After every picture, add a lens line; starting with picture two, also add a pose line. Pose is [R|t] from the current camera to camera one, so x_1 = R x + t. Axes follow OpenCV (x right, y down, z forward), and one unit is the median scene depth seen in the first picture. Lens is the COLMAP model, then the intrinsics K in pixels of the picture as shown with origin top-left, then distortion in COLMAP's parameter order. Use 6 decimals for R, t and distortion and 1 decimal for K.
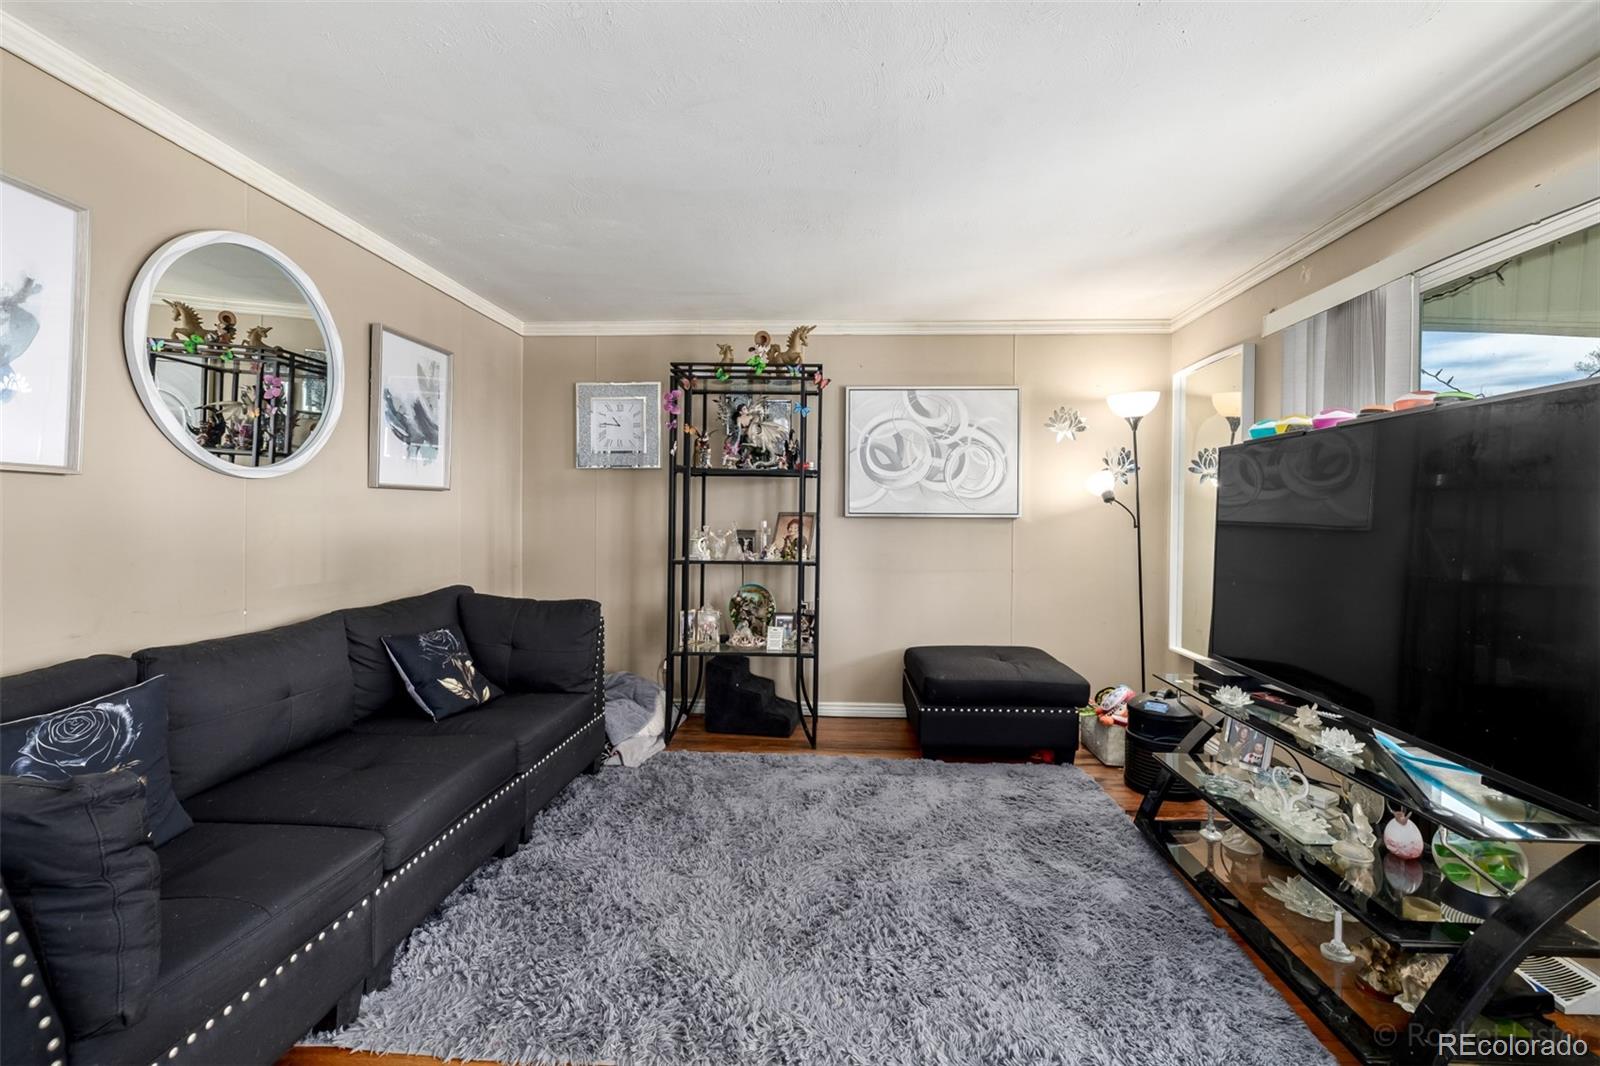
lens RADIAL K [[676.3, 0, 812.5], [0, 676.3, 521.6], [0, 0, 1]] dist [0.000359, 0.000090]
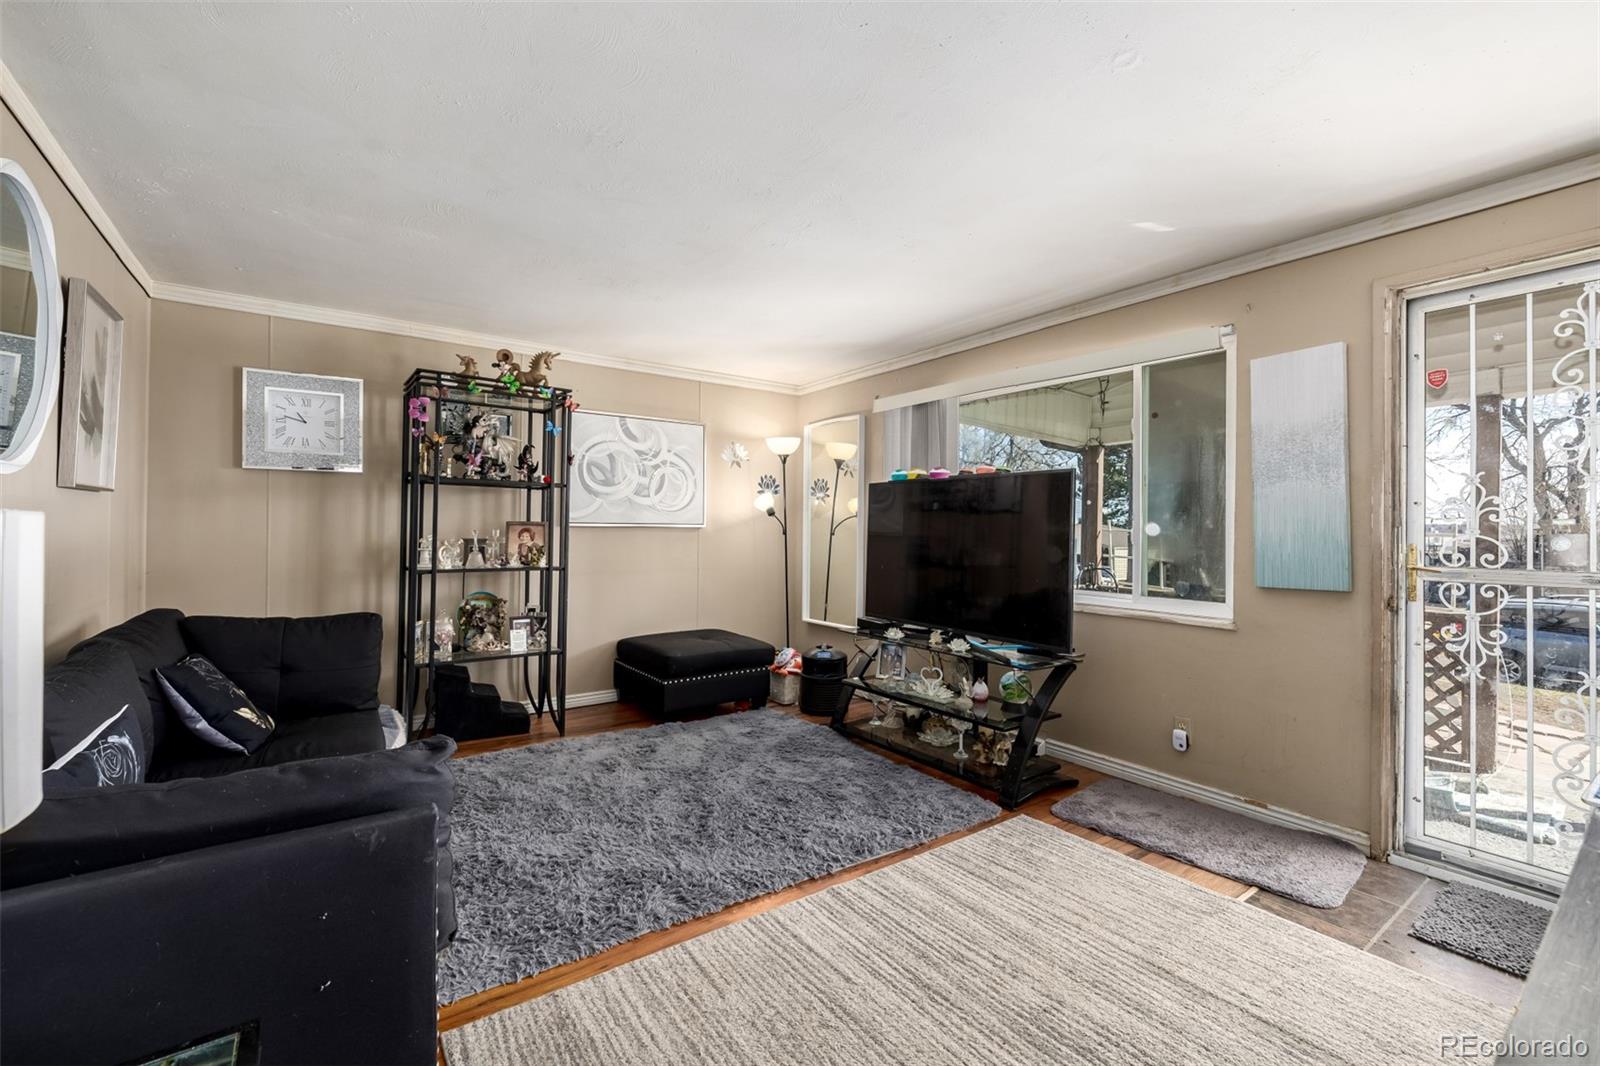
lens RADIAL K [[671.8, 0, 797.8], [0, 671.8, 523.4], [0, 0, 1]] dist [0.000152, 0.000087]
pose [[0.784810, 0.004841, 0.619718, -0.375305], [0.002423, 0.999938, -0.010879, 0.001484], [-0.619732, 0.010040, 0.784749, -0.101900]]
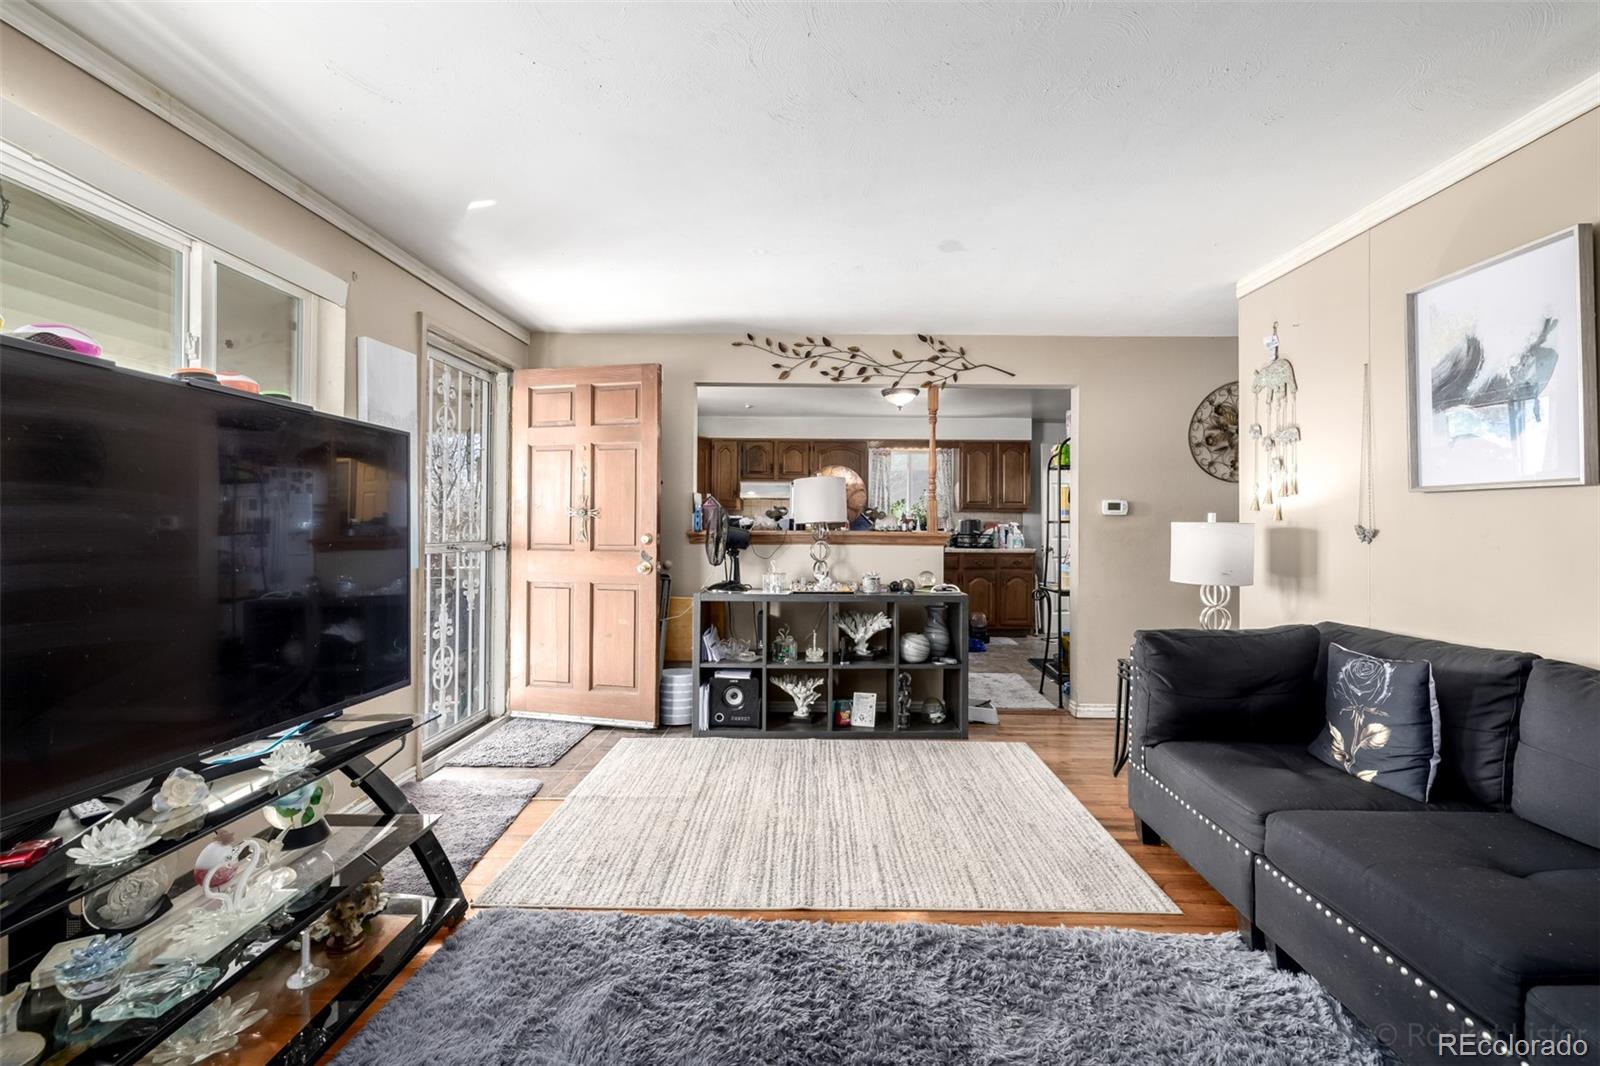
lens RADIAL K [[676.3, 0, 812.5], [0, 676.3, 521.6], [0, 0, 1]] dist [0.000359, 0.000090]
pose [[-0.999107, -0.012457, -0.040363, 0.063398], [-0.012599, 0.999915, 0.003257, -0.000689], [0.040319, 0.003763, -0.999180, 0.965779]]
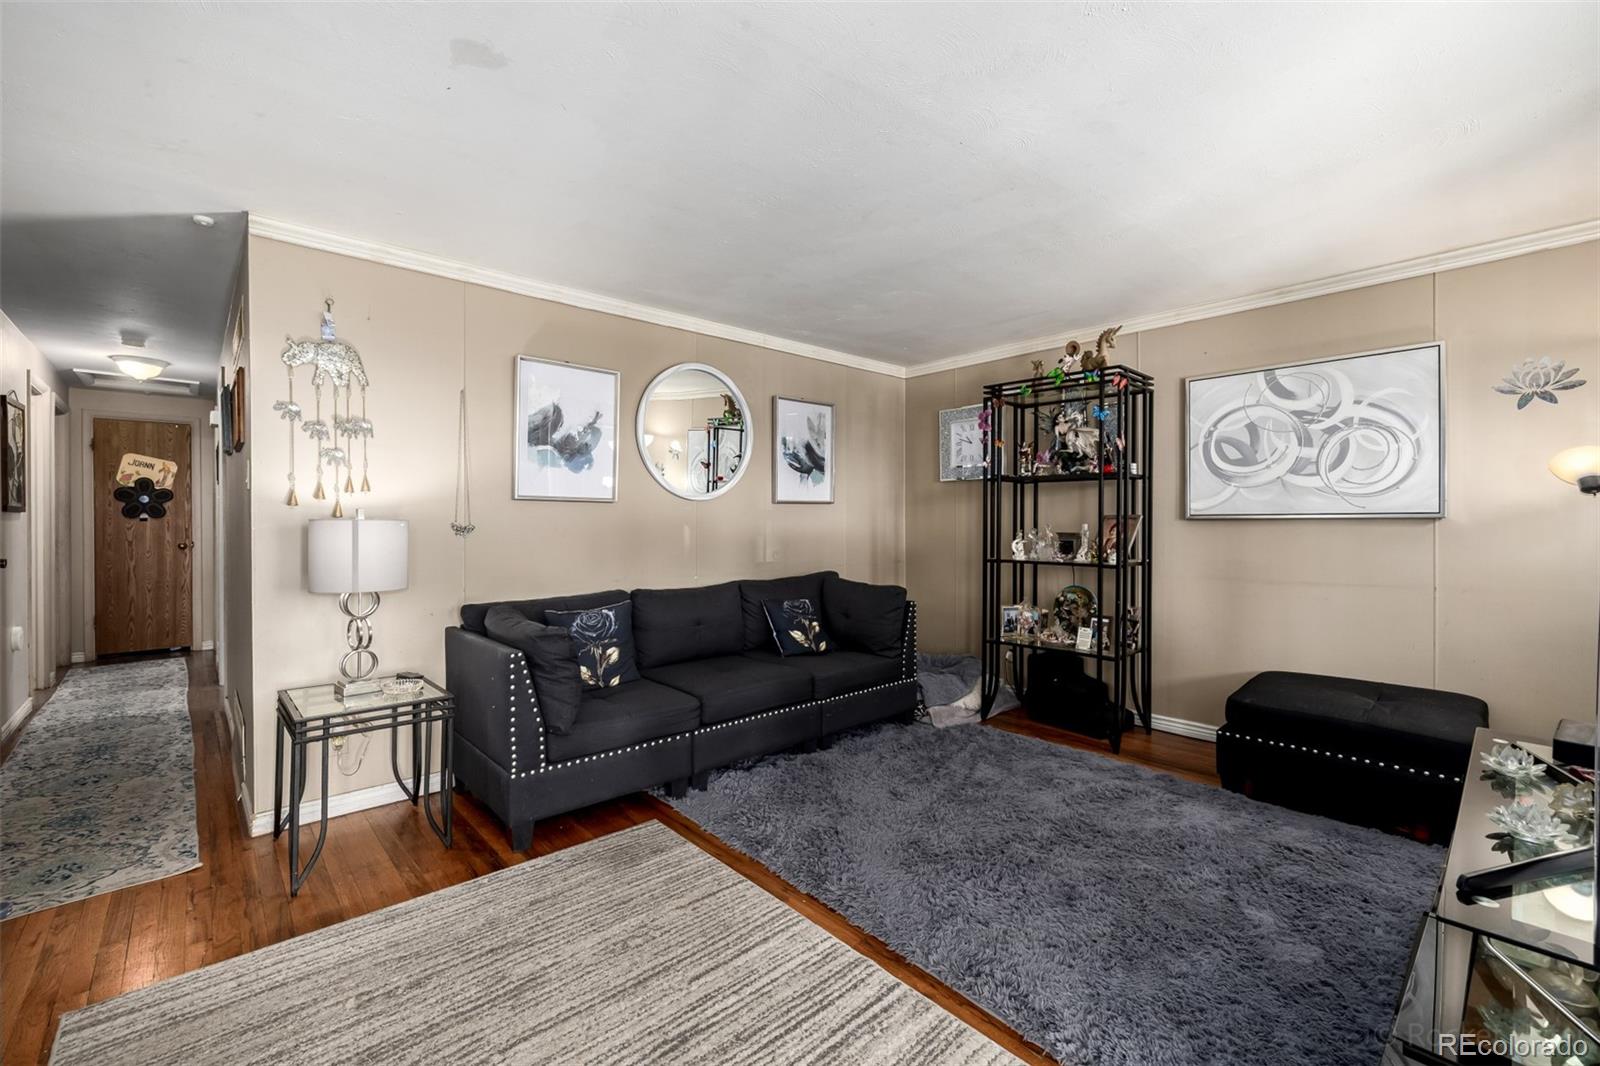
lens RADIAL K [[671.8, 0, 797.8], [0, 671.8, 523.4], [0, 0, 1]] dist [0.000152, 0.000087]
pose [[0.704445, -0.007429, -0.709719, 0.371217], [0.001143, 0.999956, -0.009333, 0.007500], [0.709757, 0.005763, 0.704423, -0.025005]]
